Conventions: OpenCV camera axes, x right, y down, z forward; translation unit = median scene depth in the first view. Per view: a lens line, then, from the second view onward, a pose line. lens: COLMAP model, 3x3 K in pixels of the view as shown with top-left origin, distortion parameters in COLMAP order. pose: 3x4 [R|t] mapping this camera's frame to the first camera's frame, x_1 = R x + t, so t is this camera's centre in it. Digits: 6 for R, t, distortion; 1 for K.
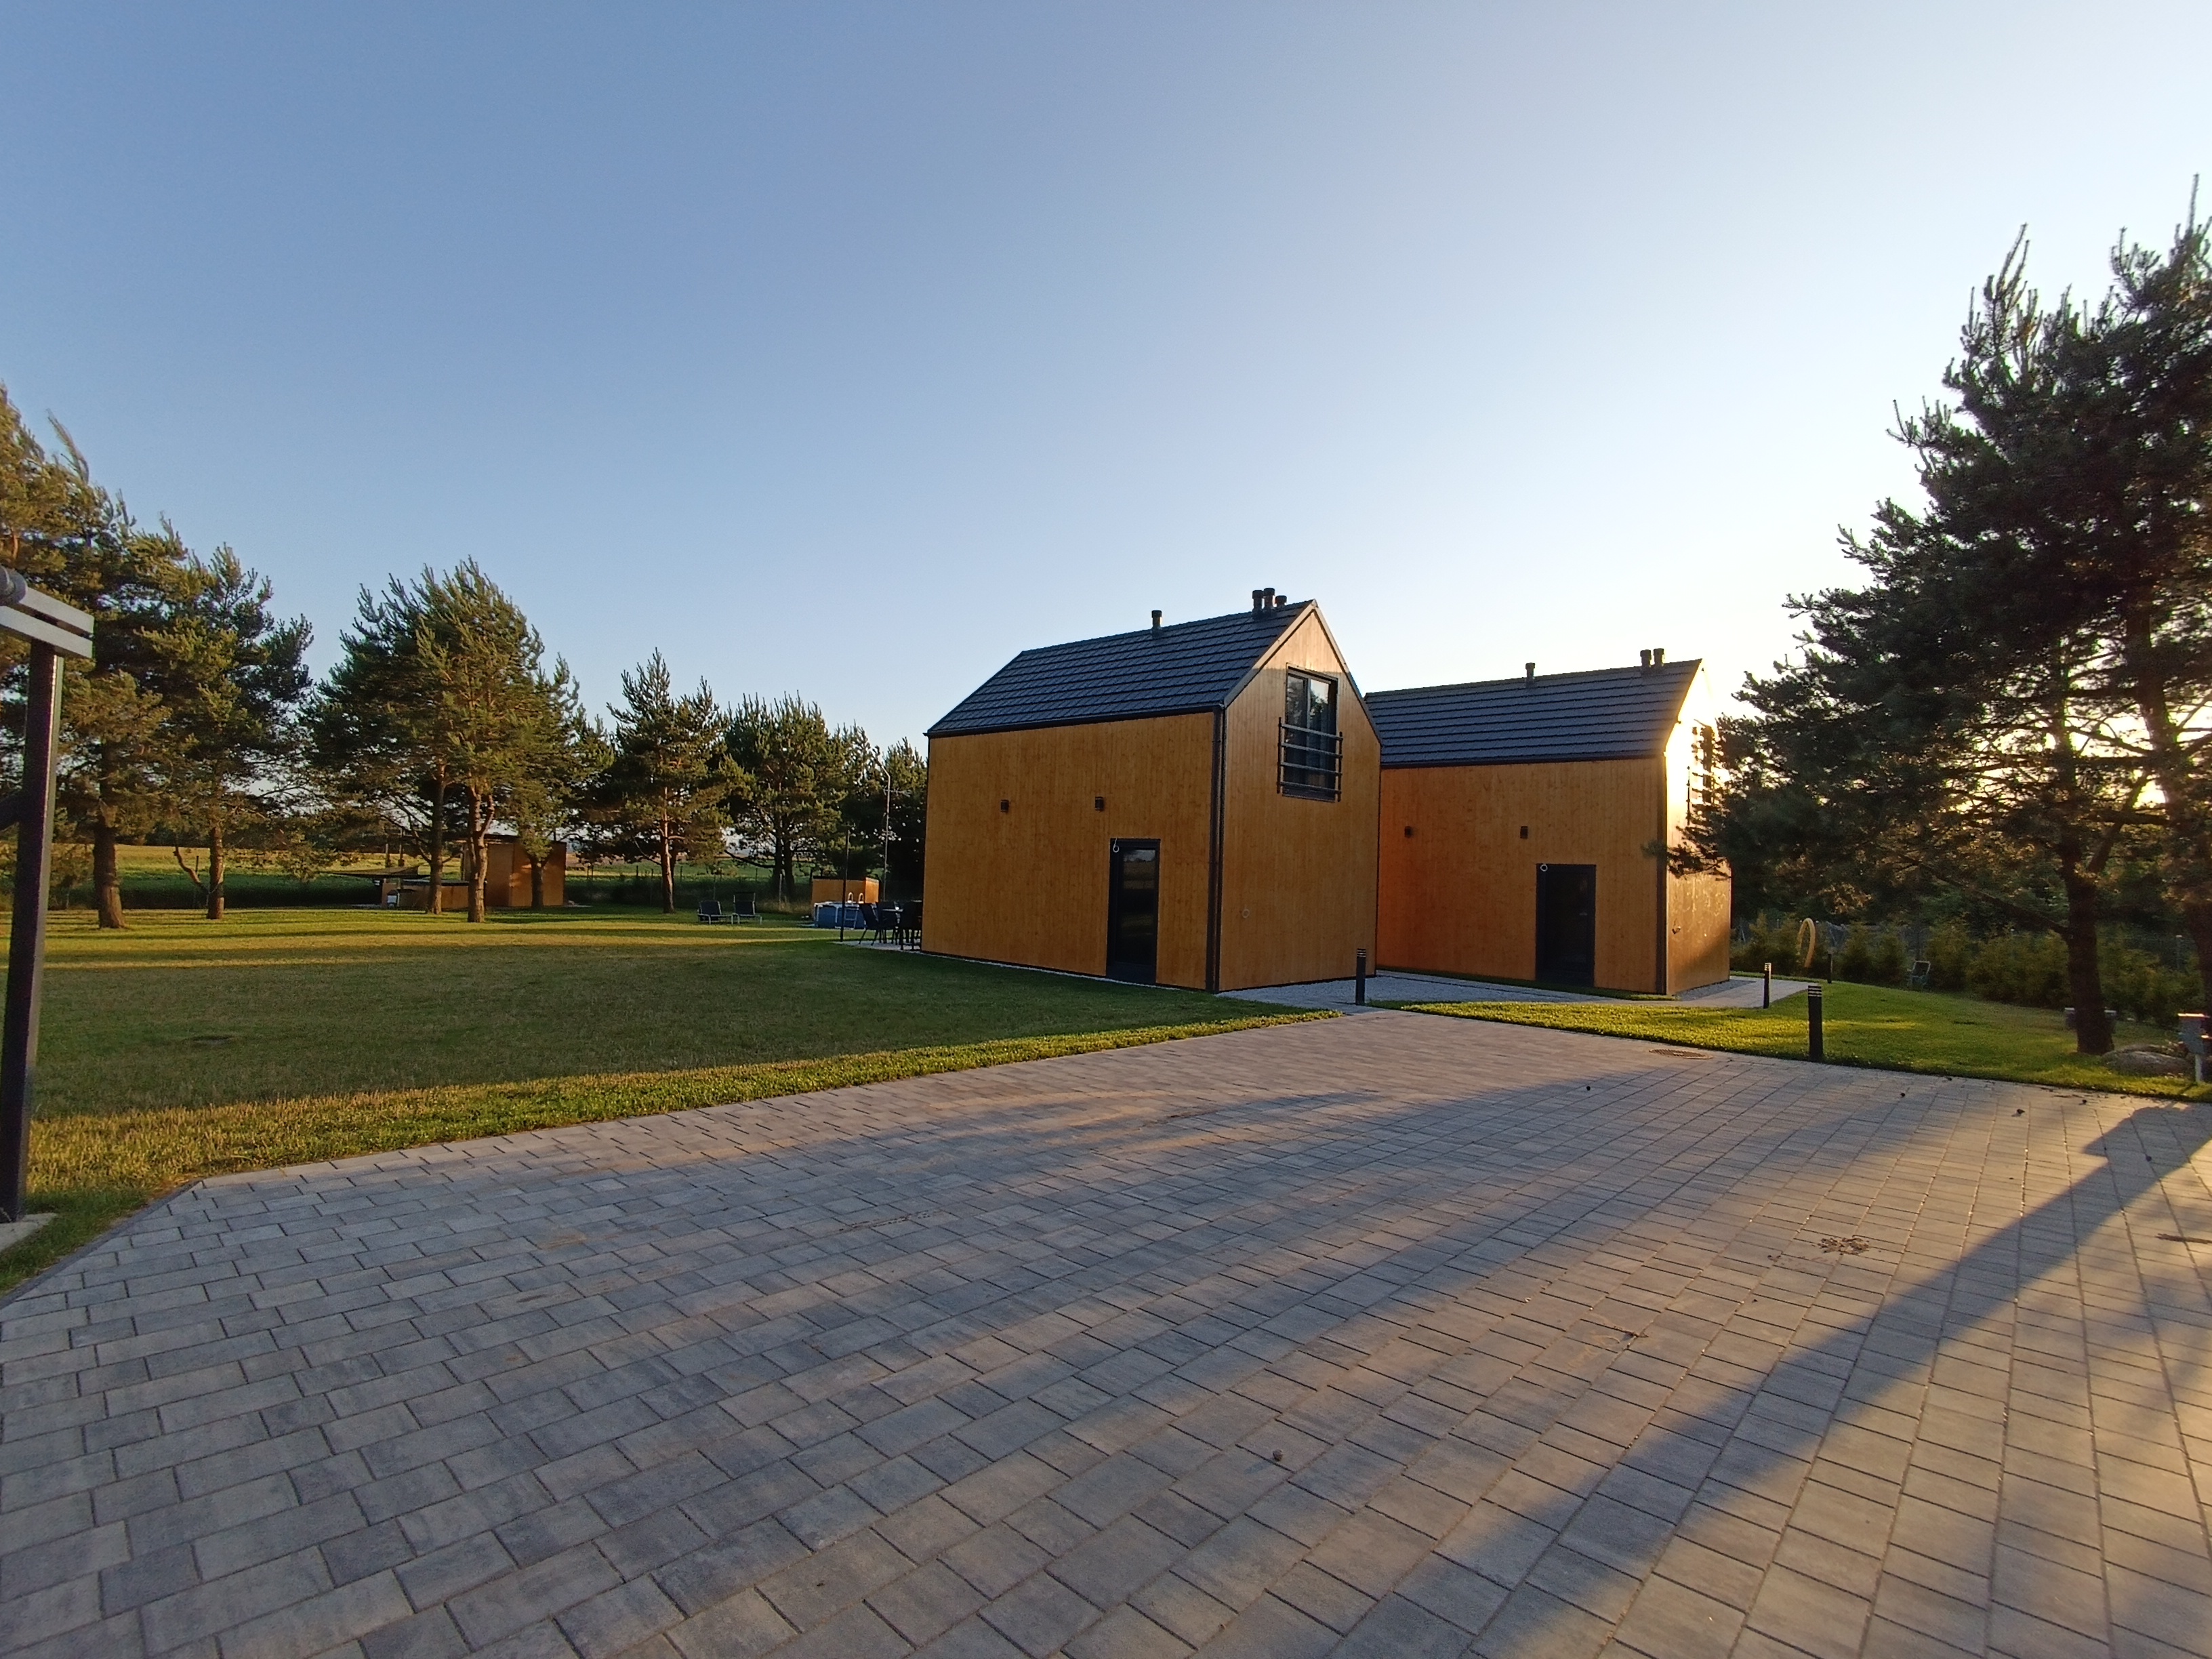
lens RADIAL K [[1051.4, 0, 1106.0], [0, 1051.4, 829.5], [0, 0, 1]] dist [-0.000462, 0.000113]
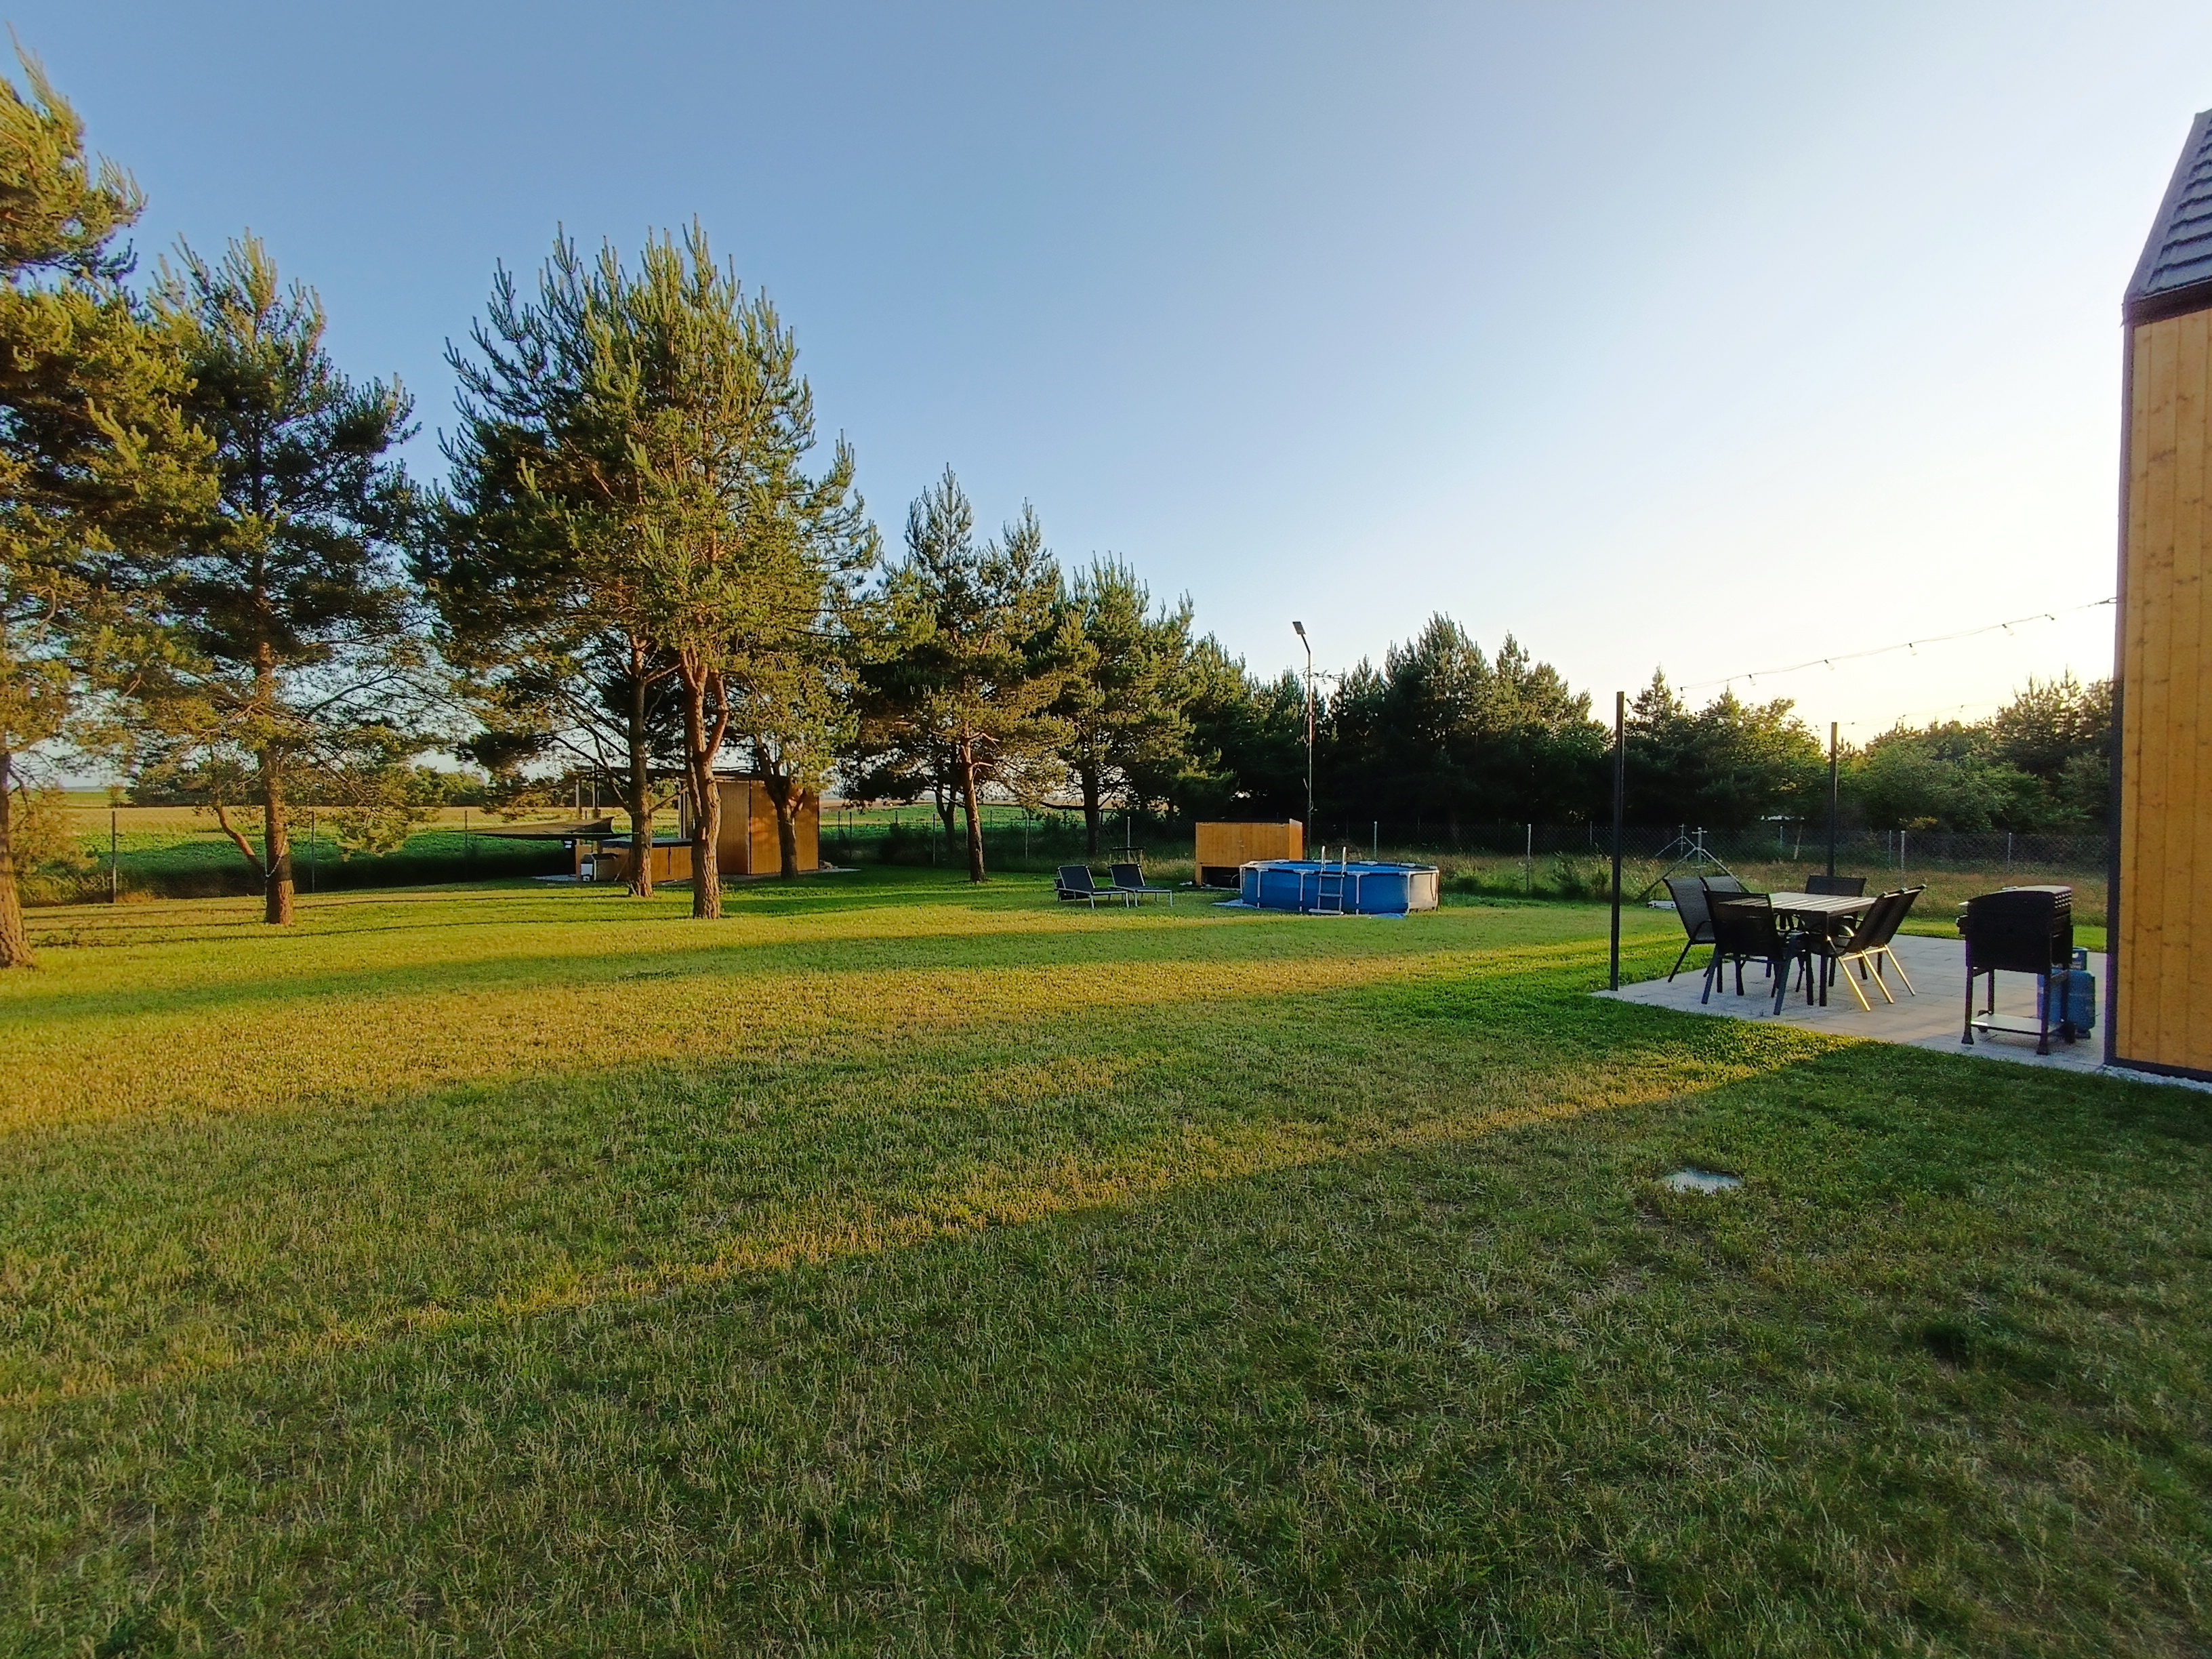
lens RADIAL K [[1009.1, 0, 1101.2], [0, 1009.1, 817.0], [0, 0, 1]] dist [-0.000505, -0.000221]
pose [[0.986426, -0.027453, -0.161896, -0.265089], [0.034919, 0.998445, 0.043451, 0.017557], [0.160451, -0.048514, 0.985851, 0.441873]]
